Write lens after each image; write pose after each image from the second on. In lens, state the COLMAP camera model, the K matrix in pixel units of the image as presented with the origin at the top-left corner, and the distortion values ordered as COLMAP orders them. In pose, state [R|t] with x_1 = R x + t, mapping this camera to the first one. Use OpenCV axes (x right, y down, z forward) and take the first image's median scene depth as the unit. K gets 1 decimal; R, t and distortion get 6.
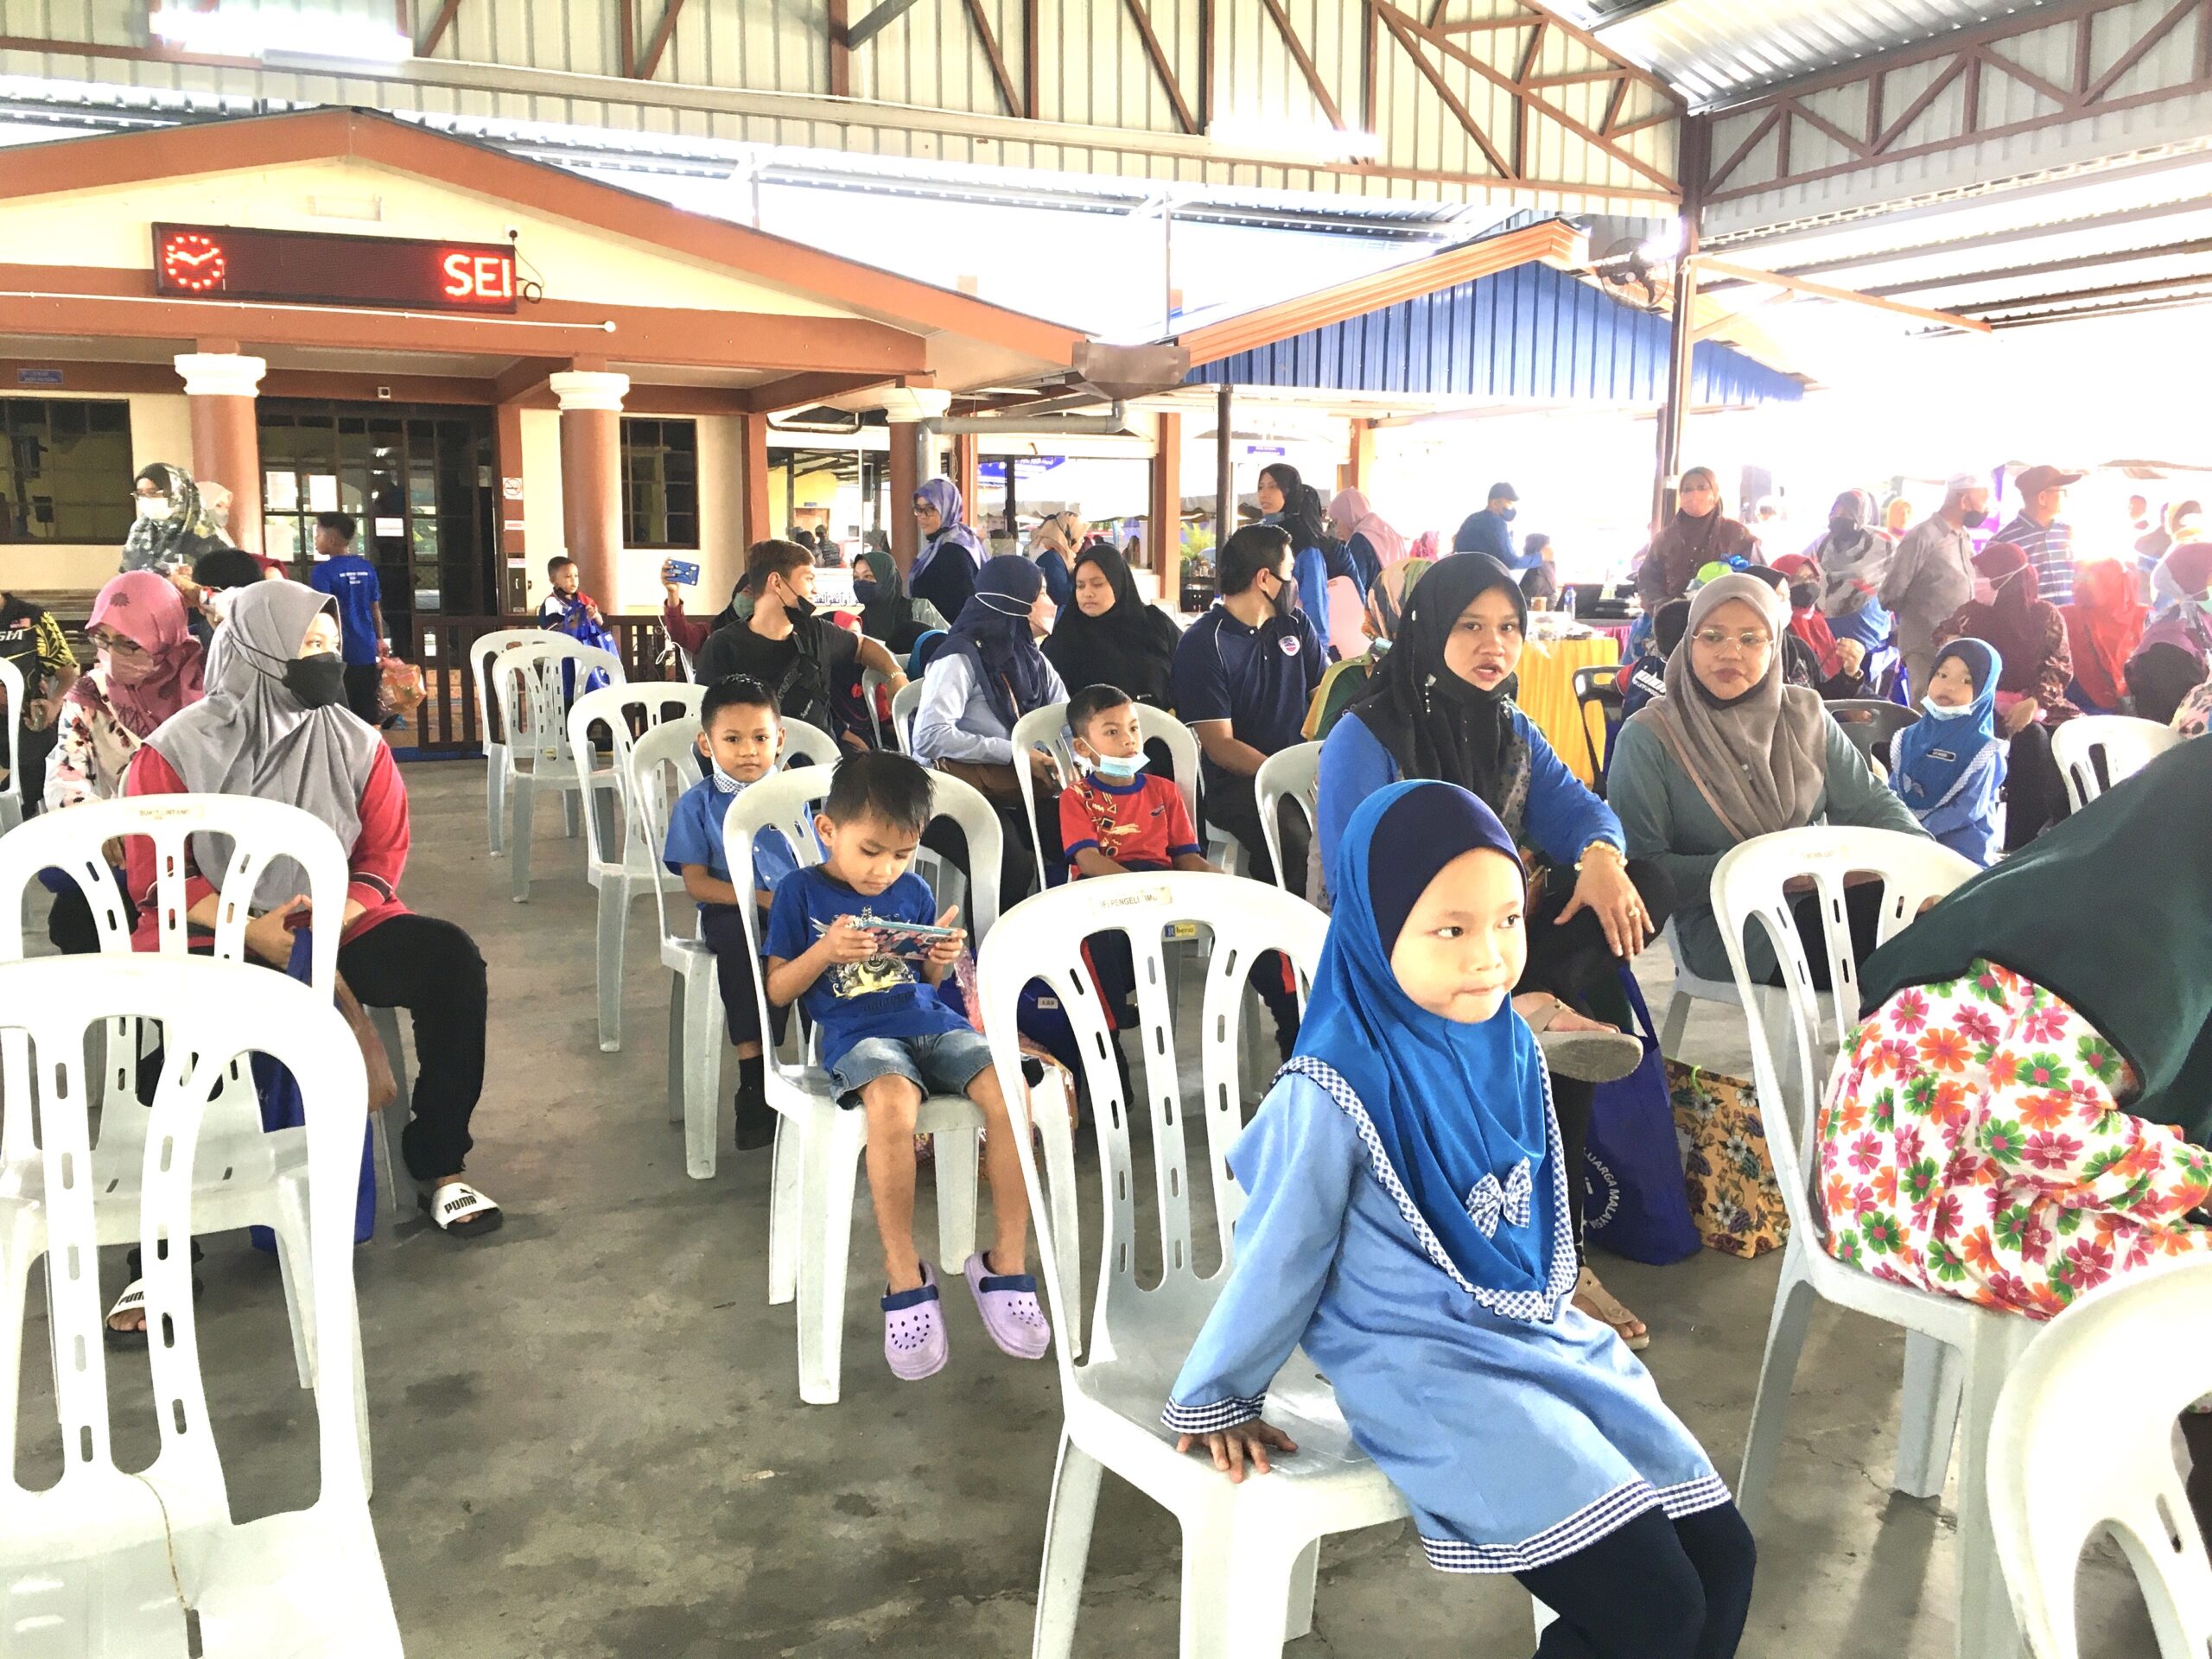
lens RADIAL K [[1886.8, 0, 1092.9], [0, 1886.8, 798.0], [0, 0, 1]] dist [0.092801, -0.135767]
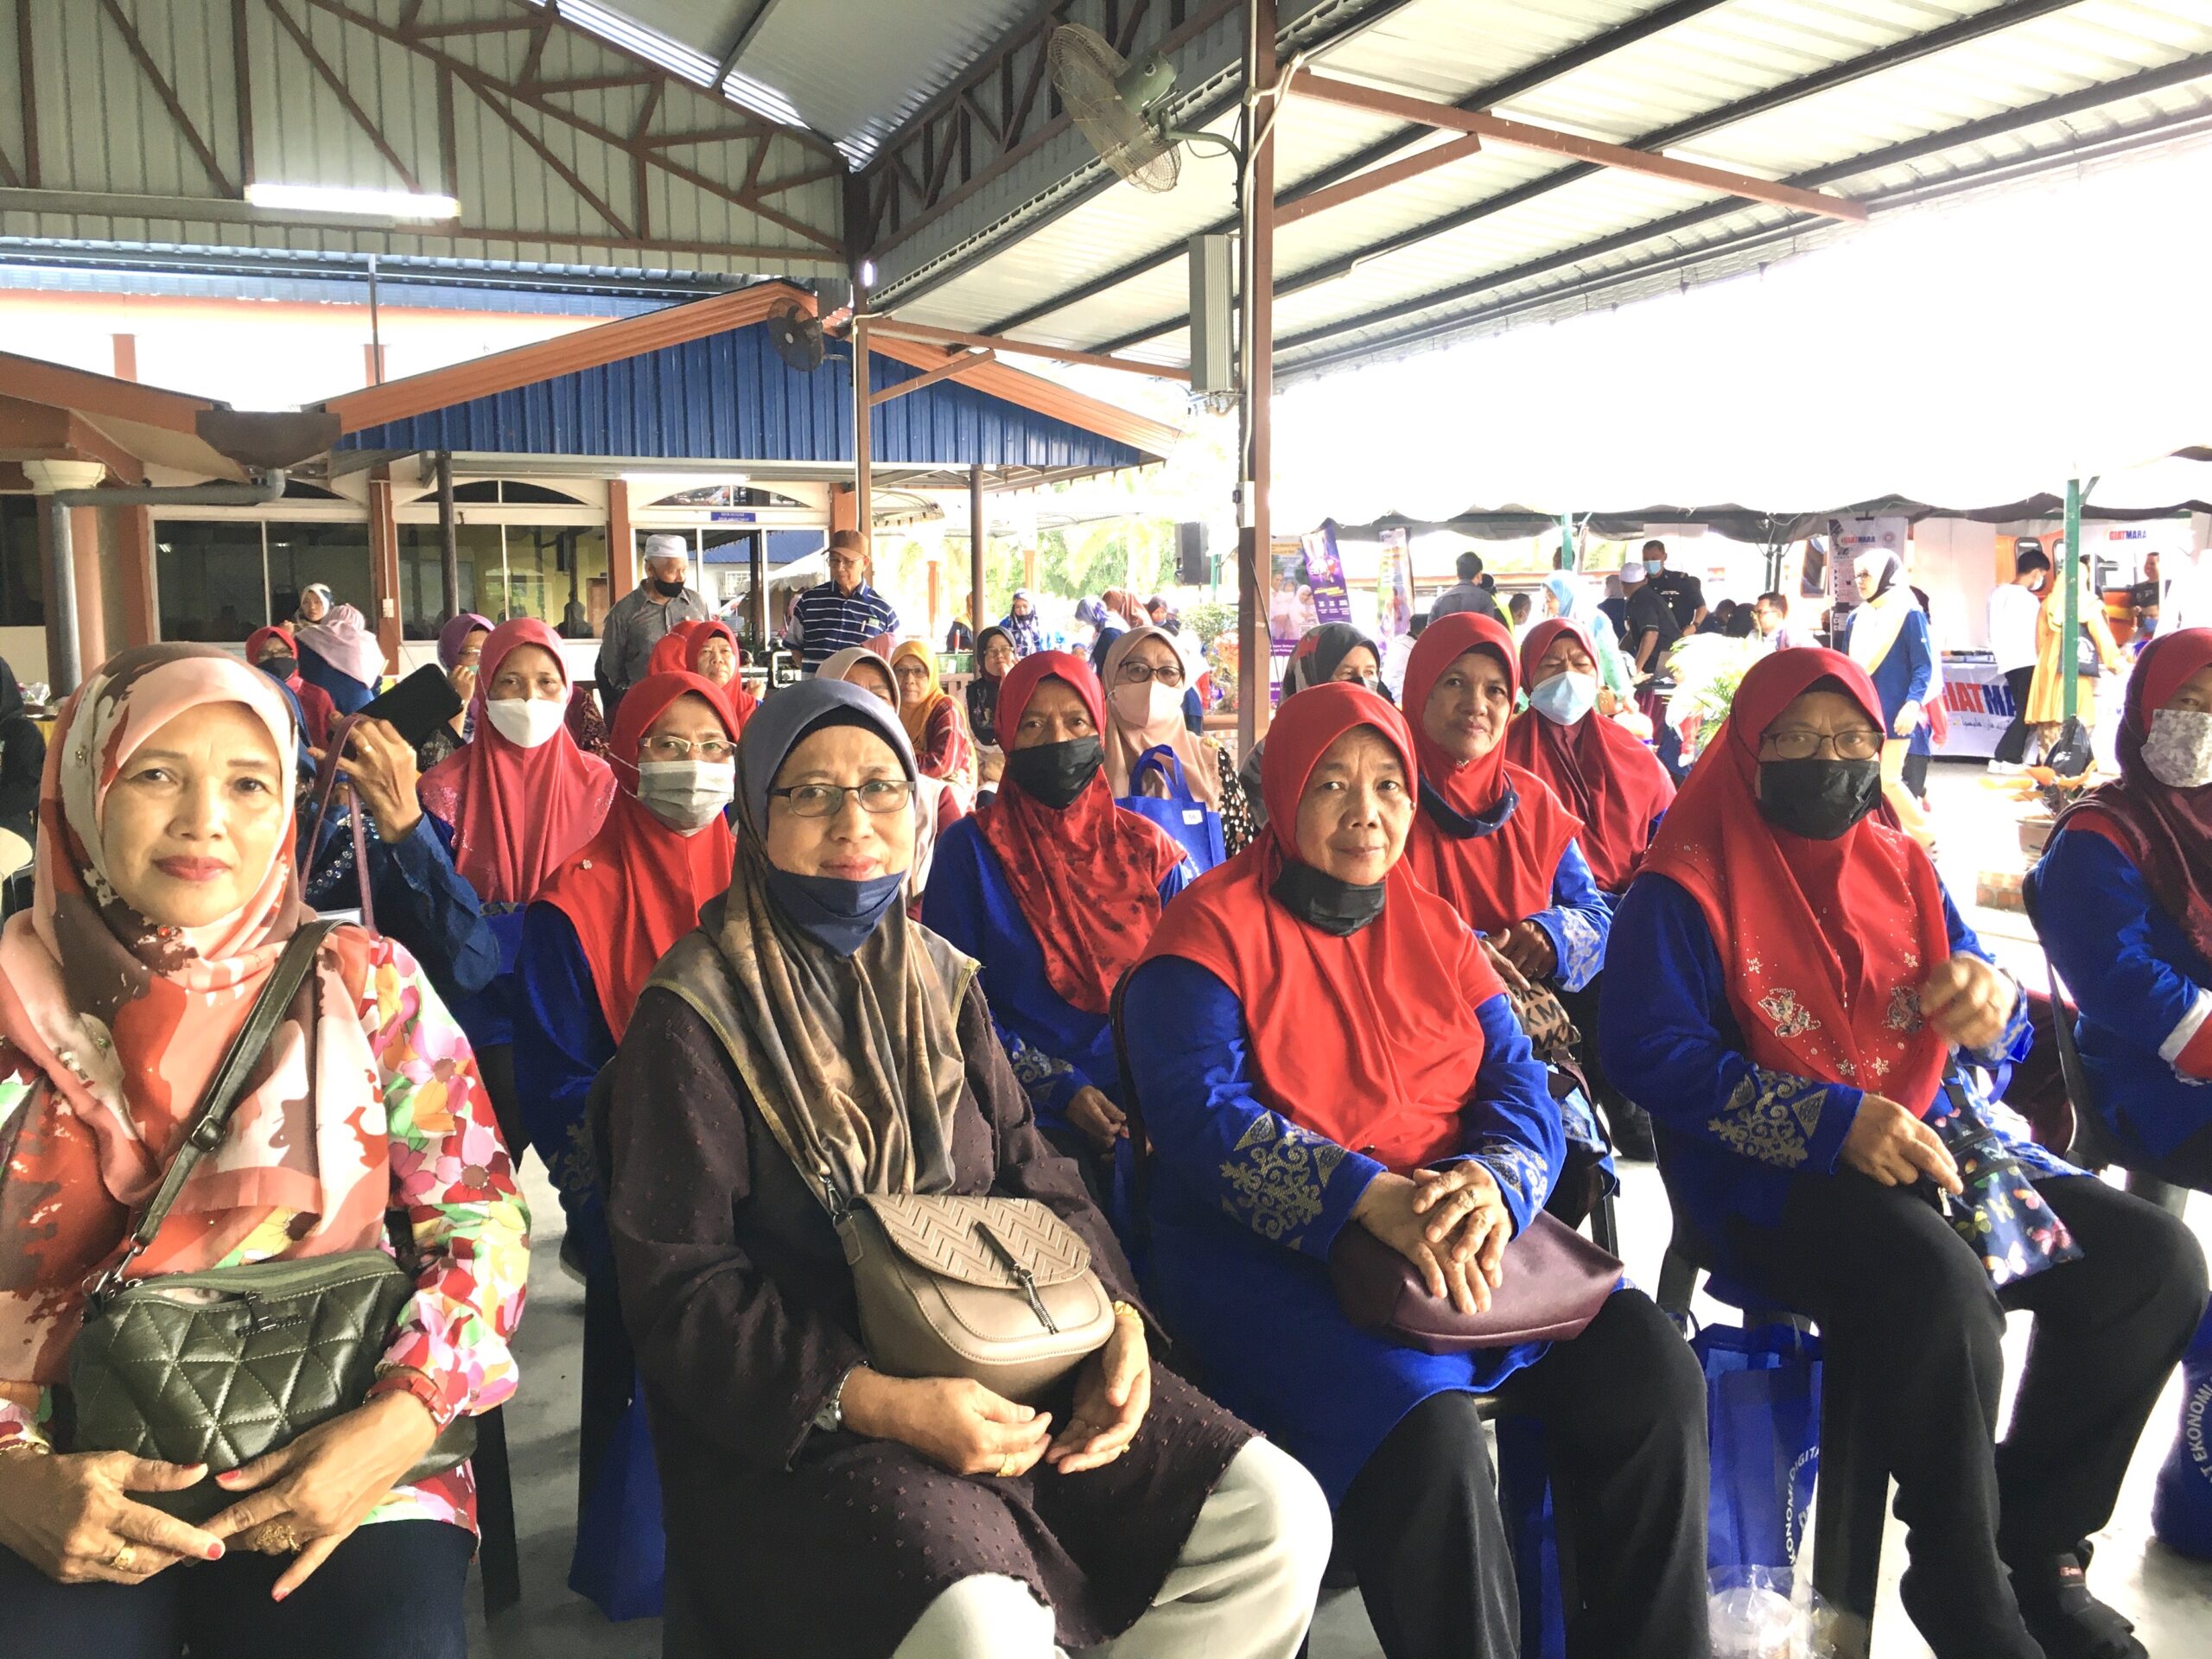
lens RADIAL K [[1886.8, 0, 1092.9], [0, 1886.8, 798.0], [0, 0, 1]] dist [0.092801, -0.135767]
pose [[0.997987, -0.010121, -0.062613, 0.504096], [0.007917, 0.999344, -0.035349, -0.004510], [0.062929, 0.034782, 0.997412, 0.056658]]
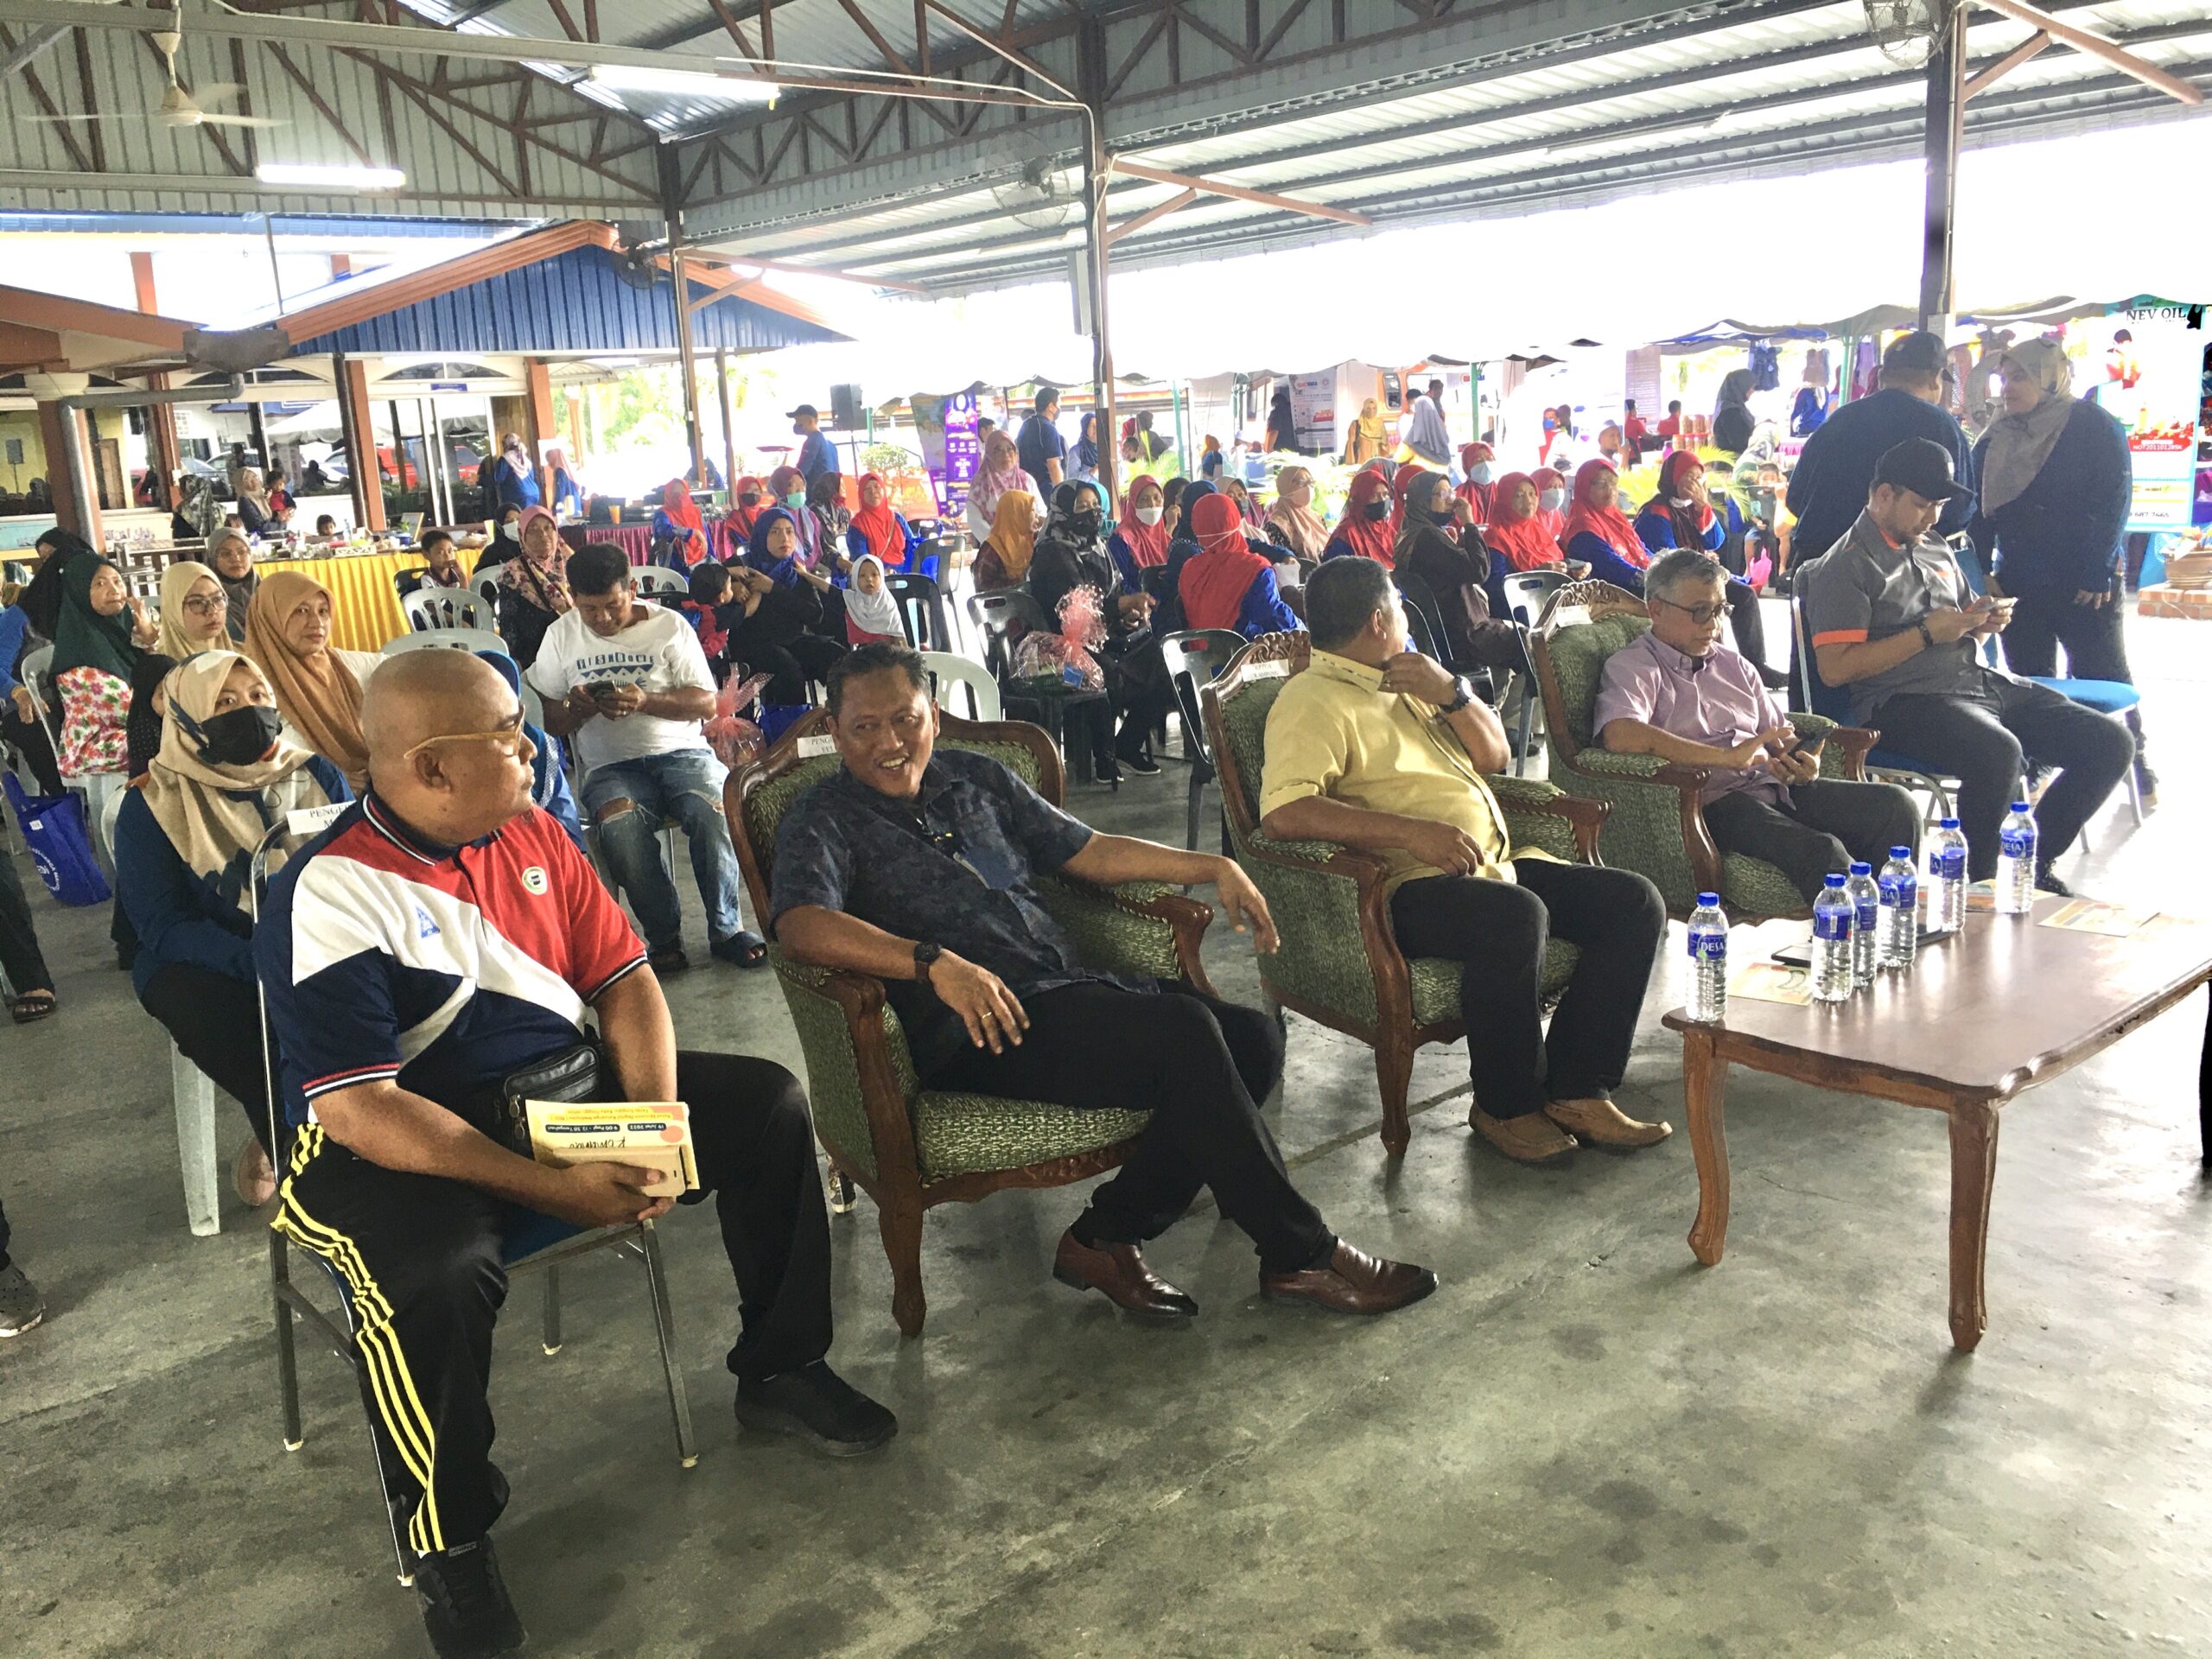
lens RADIAL K [[1921.3, 0, 1110.5], [0, 1921.3, 814.8], [0, 0, 1]] dist [0.094134, -0.146767]
pose [[0.955324, -0.115720, 0.271965, 0.190698], [0.097919, 0.992119, 0.078183, 0.040006], [-0.278869, -0.048059, 0.959126, -0.444513]]
